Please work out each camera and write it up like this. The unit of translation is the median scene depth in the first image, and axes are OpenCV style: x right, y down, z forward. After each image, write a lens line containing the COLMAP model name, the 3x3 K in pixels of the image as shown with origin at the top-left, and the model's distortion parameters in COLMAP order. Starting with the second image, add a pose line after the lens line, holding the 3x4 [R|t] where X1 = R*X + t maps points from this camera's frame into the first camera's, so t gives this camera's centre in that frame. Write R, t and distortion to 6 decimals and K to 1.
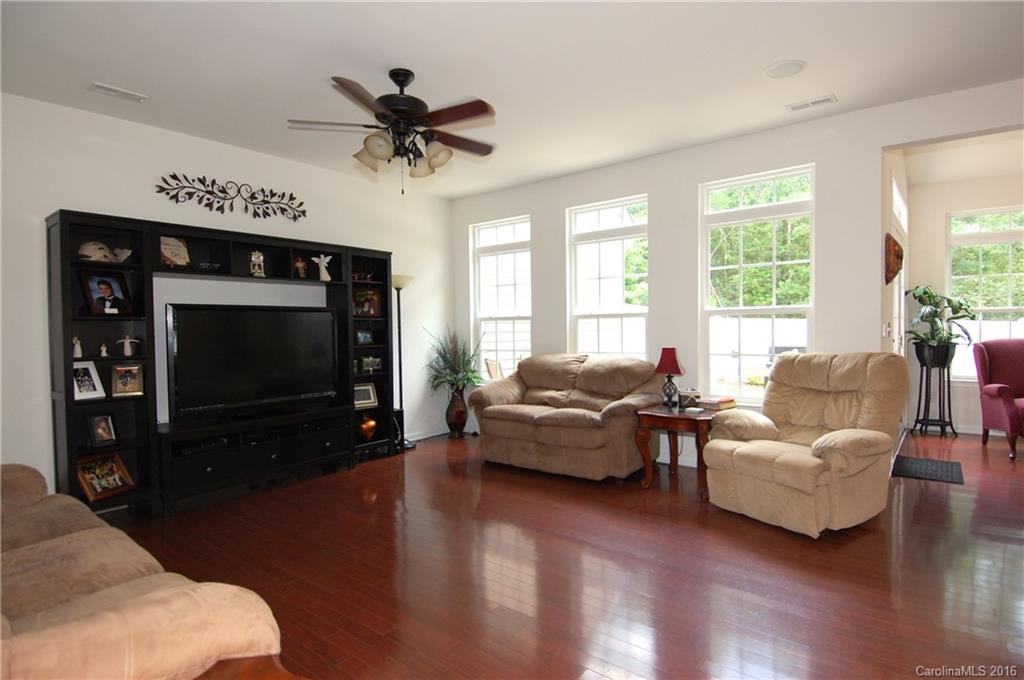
lens RADIAL K [[536.5, 0, 524.2], [0, 536.5, 341.5], [0, 0, 1]] dist [0.057687, -0.059853]
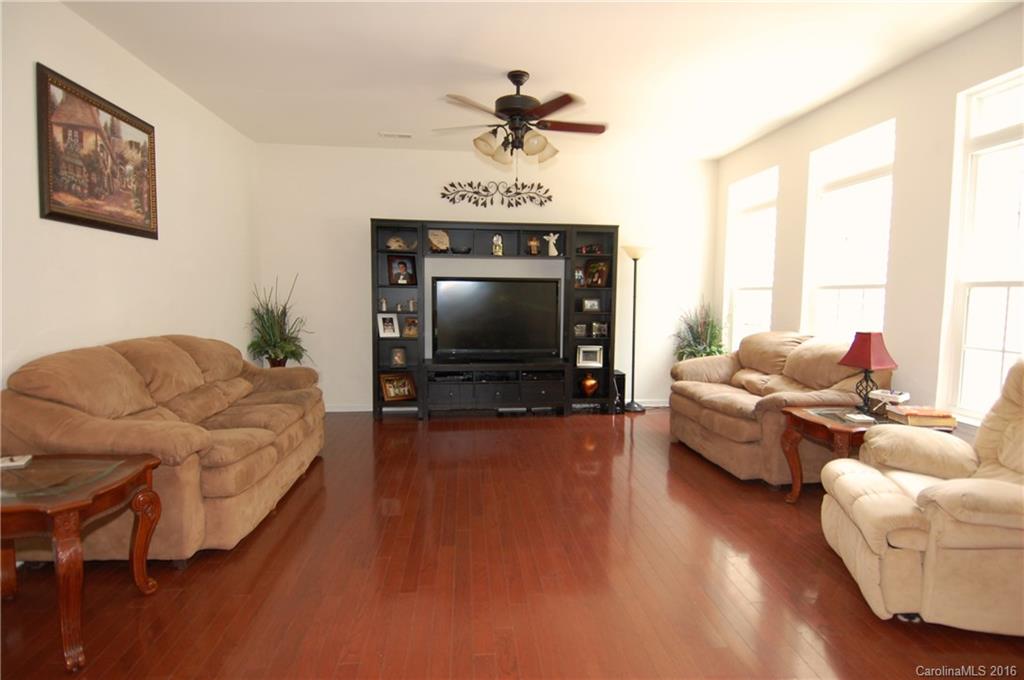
lens RADIAL K [[536.5, 0, 524.2], [0, 536.5, 341.5], [0, 0, 1]] dist [0.057687, -0.059853]
pose [[0.697142, 0.083662, -0.712035, 0.473120], [-0.038785, 0.996115, 0.079067, -0.017191], [0.715883, -0.027505, 0.697678, 0.142393]]
